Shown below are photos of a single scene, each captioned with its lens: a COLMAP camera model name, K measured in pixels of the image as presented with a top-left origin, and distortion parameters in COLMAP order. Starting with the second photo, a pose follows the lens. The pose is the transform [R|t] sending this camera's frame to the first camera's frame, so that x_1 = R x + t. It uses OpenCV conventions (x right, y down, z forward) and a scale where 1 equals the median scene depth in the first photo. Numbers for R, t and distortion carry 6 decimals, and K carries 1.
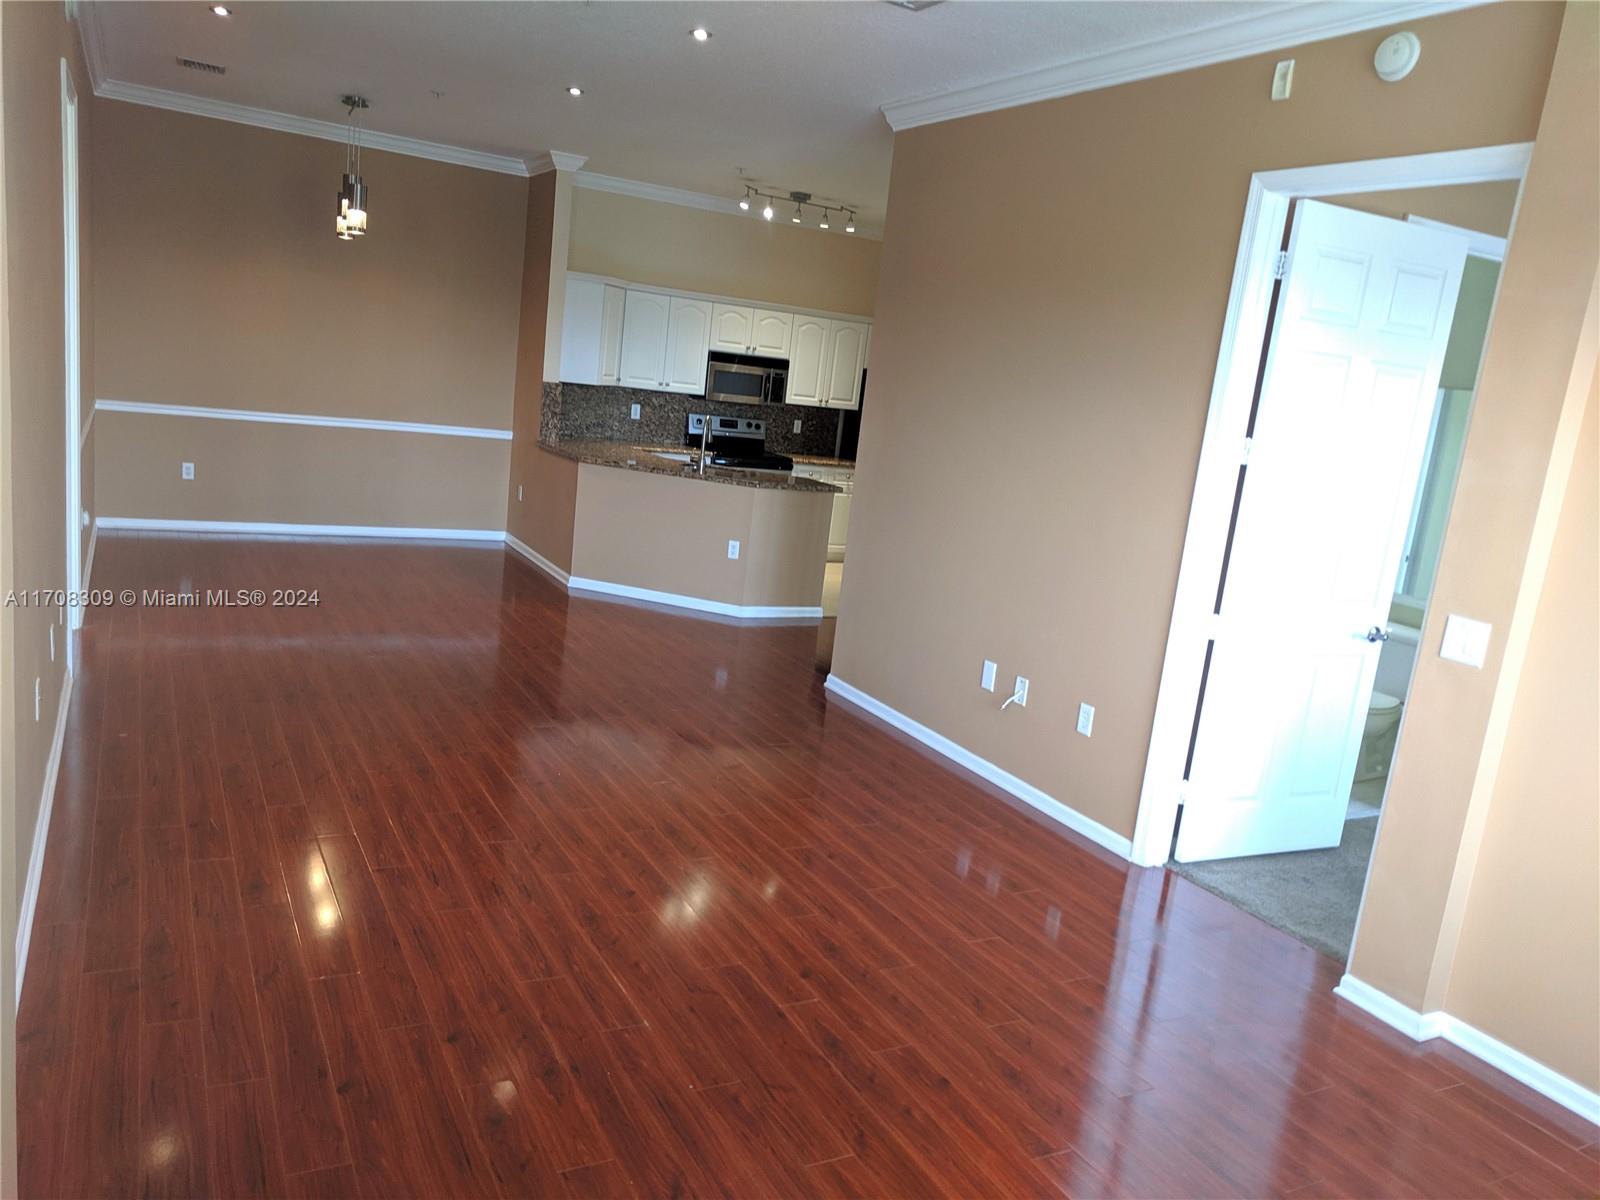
lens RADIAL K [[1182.5, 0, 808.4], [0, 1182.5, 611.4], [0, 0, 1]] dist [0.001525, -0.004257]
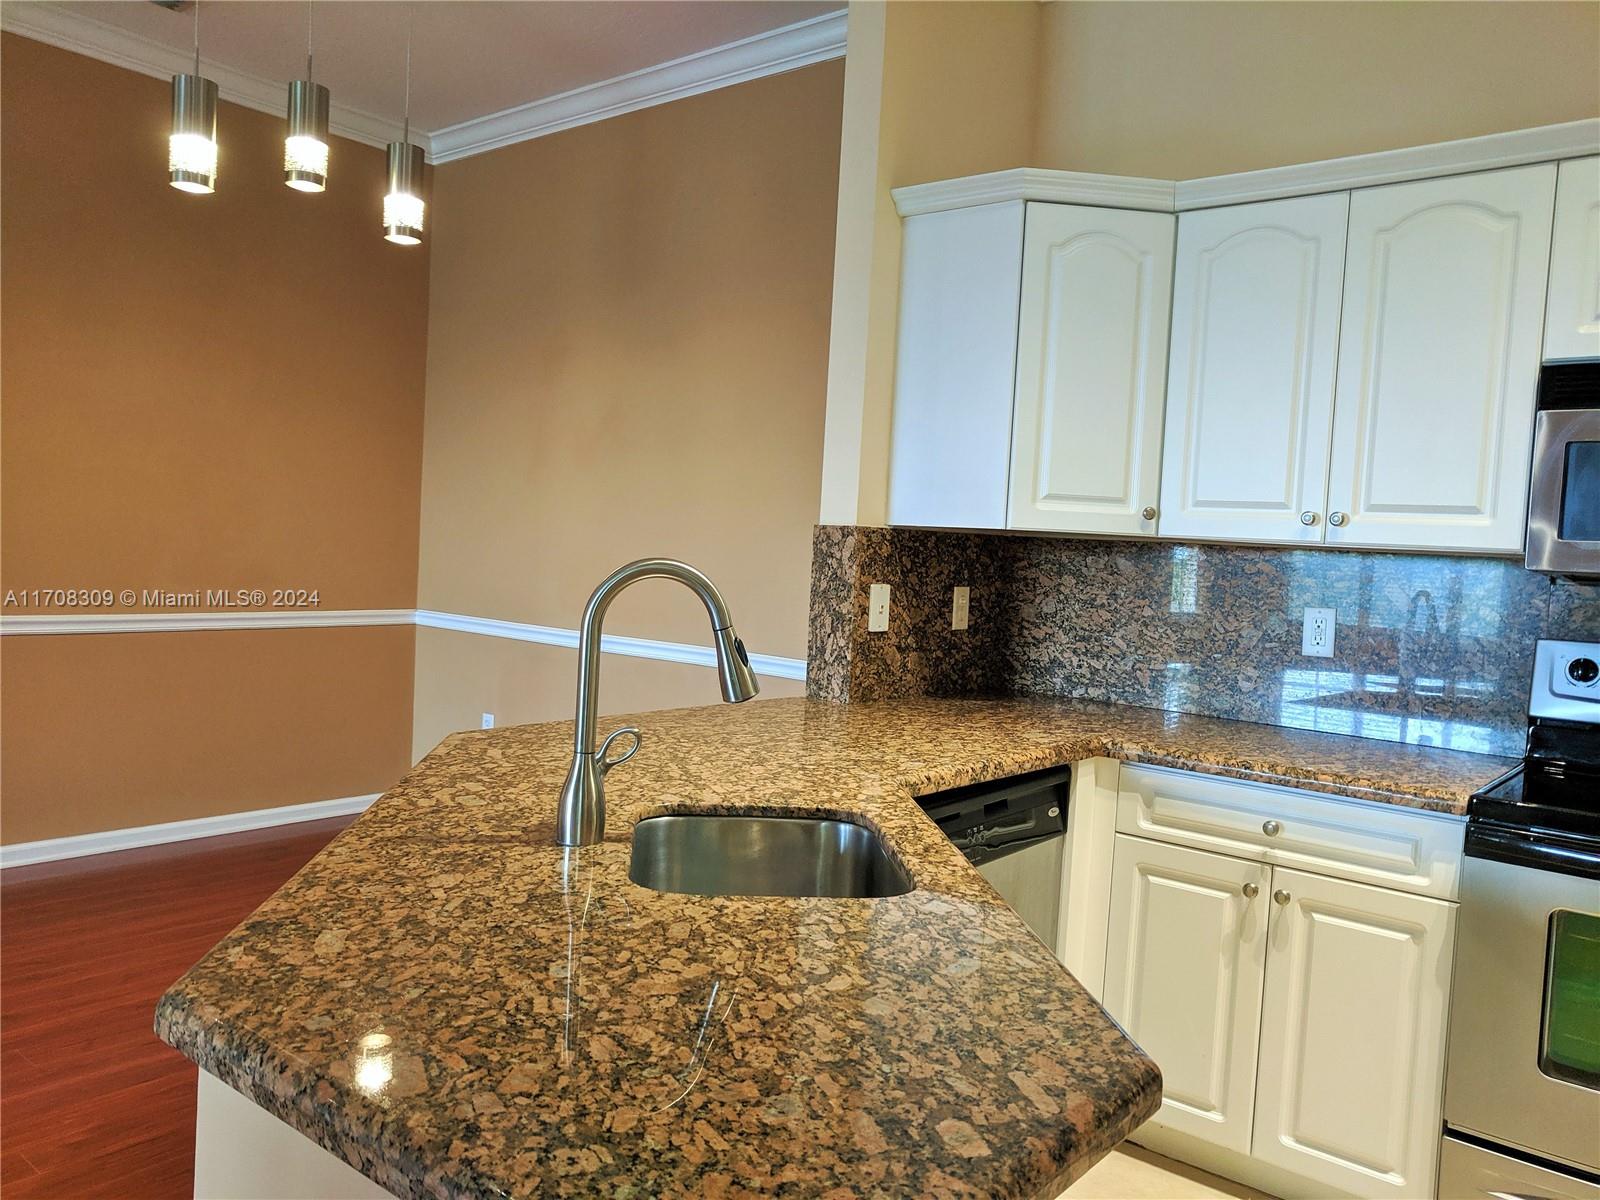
lens RADIAL K [[1182.5, 0, 805.2], [0, 1182.5, 600.7], [0, 0, 1]] dist [0.001525, -0.004257]
pose [[0.360362, -0.049846, -0.931480, 0.076590], [-0.196347, 0.972146, -0.127983, -0.113661], [0.911914, 0.229014, 0.340537, 0.777653]]
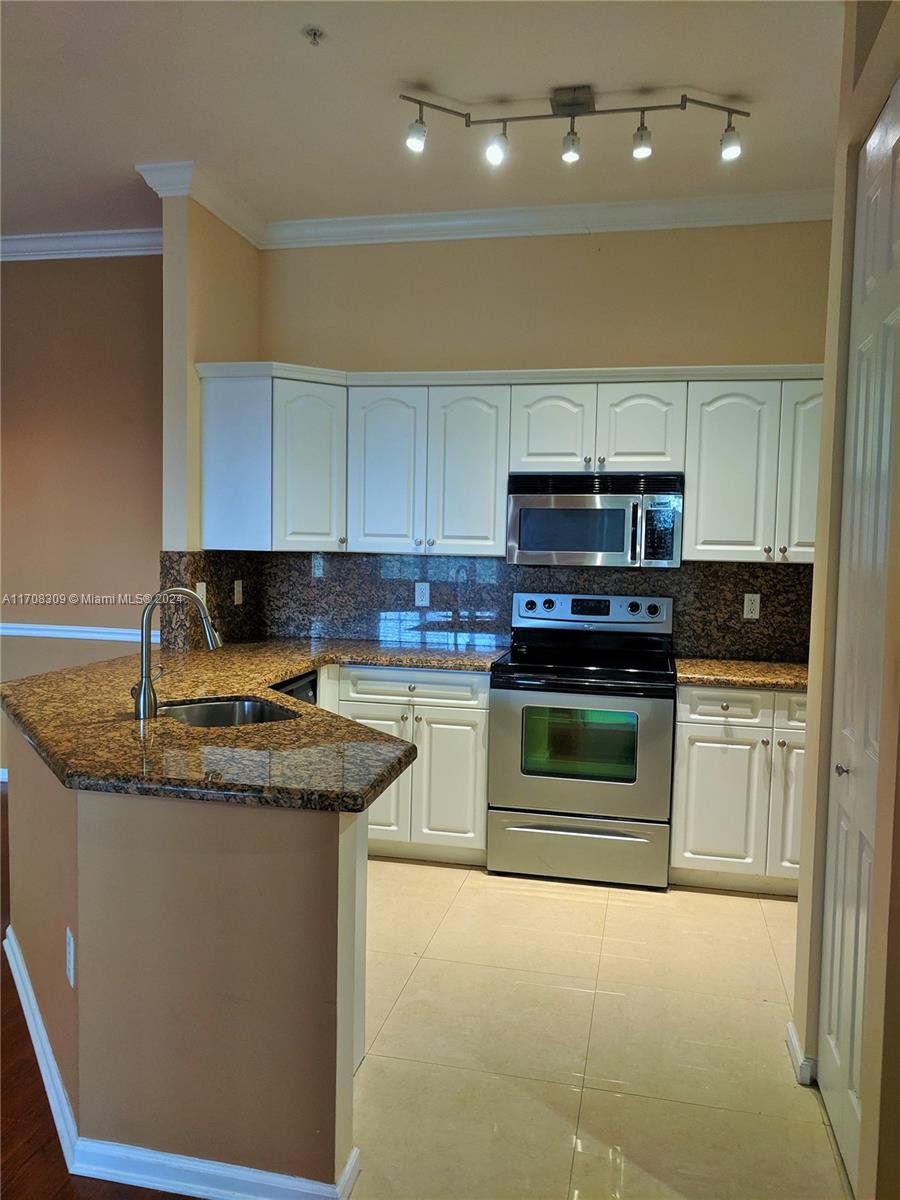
lens RADIAL K [[886.9, 0, 448.4], [0, 886.9, 593.9], [0, 0, 1]] dist [0.001525, -0.004257]
pose [[0.746761, -0.059157, -0.662456, 0.154669], [-0.067464, 0.984162, -0.163935, -0.096561], [0.661662, 0.167112, 0.730942, 0.678327]]
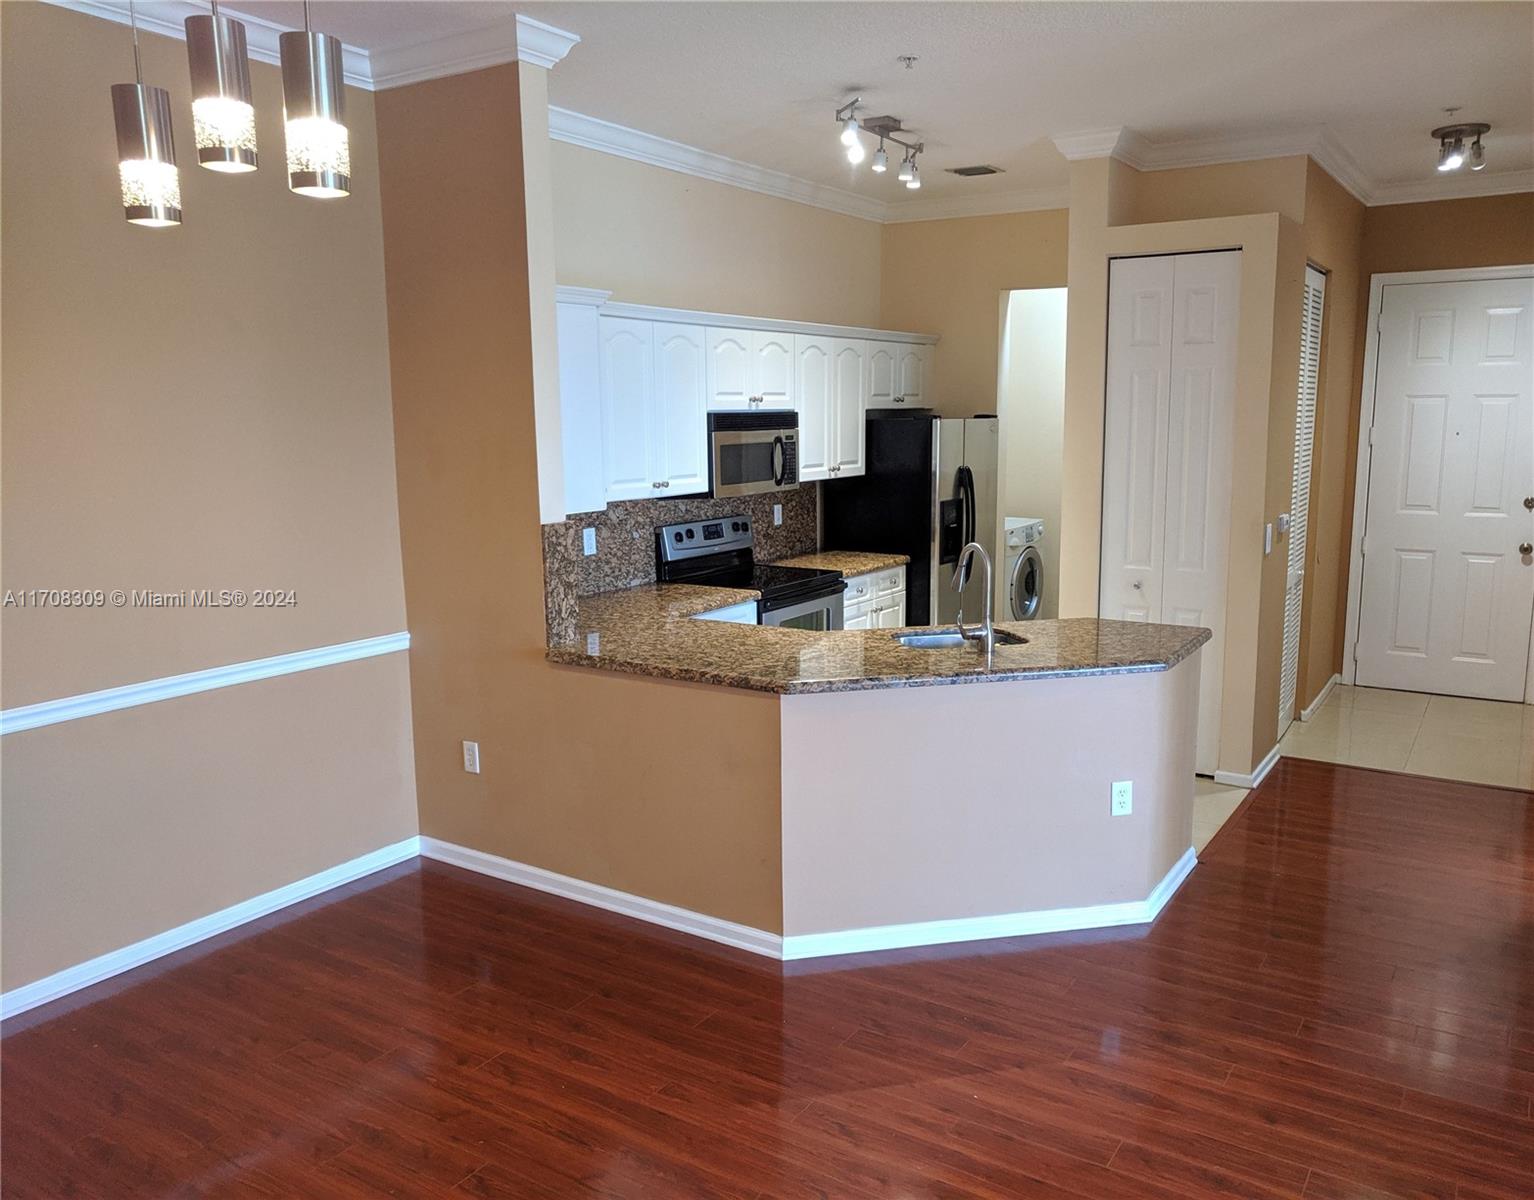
lens RADIAL K [[1178.3, 0, 802.0], [0, 1178.3, 608.0], [0, 0, 1]] dist [-0.000375, -0.006272]
pose [[0.864717, -0.199982, 0.460729, -0.311999], [0.201723, 0.978359, 0.046059, -0.143100], [-0.459970, 0.053112, 0.886345, 0.478085]]
